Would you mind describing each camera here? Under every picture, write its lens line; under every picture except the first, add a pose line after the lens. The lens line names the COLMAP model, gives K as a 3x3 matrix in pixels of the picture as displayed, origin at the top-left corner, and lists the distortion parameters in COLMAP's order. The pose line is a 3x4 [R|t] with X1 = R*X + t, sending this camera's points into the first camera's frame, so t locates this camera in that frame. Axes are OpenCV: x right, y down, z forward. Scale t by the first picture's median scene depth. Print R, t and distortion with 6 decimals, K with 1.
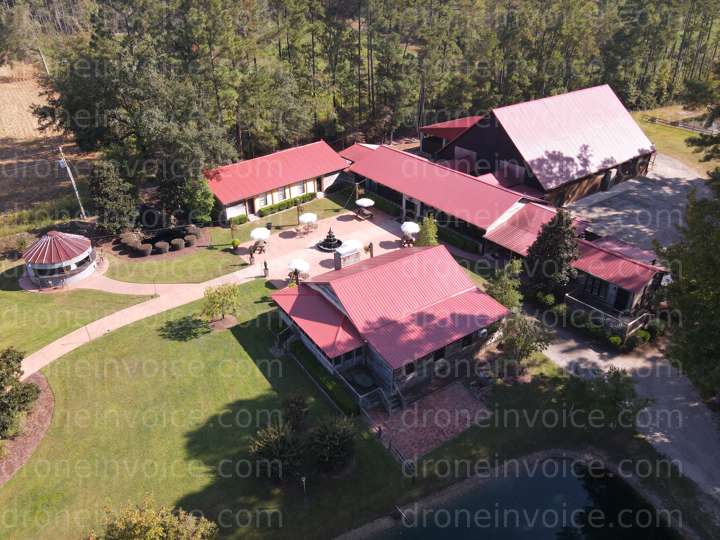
lens RADIAL K [[514.6, 0, 360.0], [0, 514.6, 270.0], [0, 0, 1]] dist [-0.002178, 0.006561]
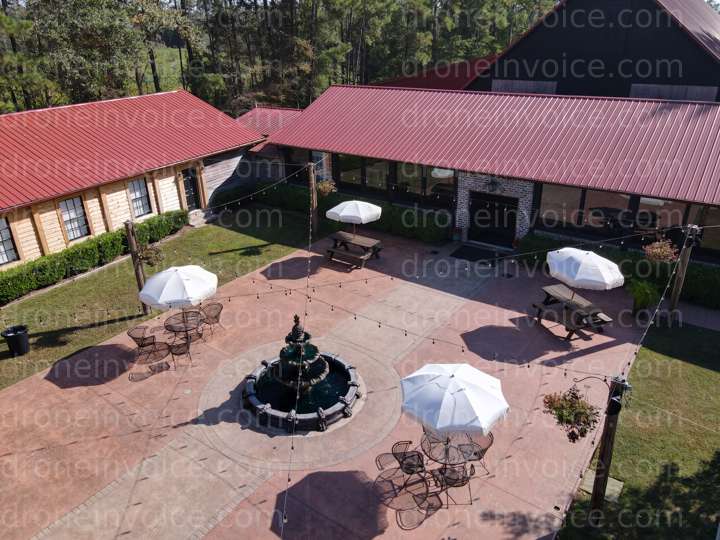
lens RADIAL K [[514.6, 0, 360.0], [0, 514.6, 270.0], [0, 0, 1]] dist [-0.002178, 0.006561]
pose [[0.954623, -0.135114, 0.265404, -0.074330], [0.157514, 0.985381, -0.064911, -0.070560], [-0.252754, 0.103771, 0.961950, 0.664045]]
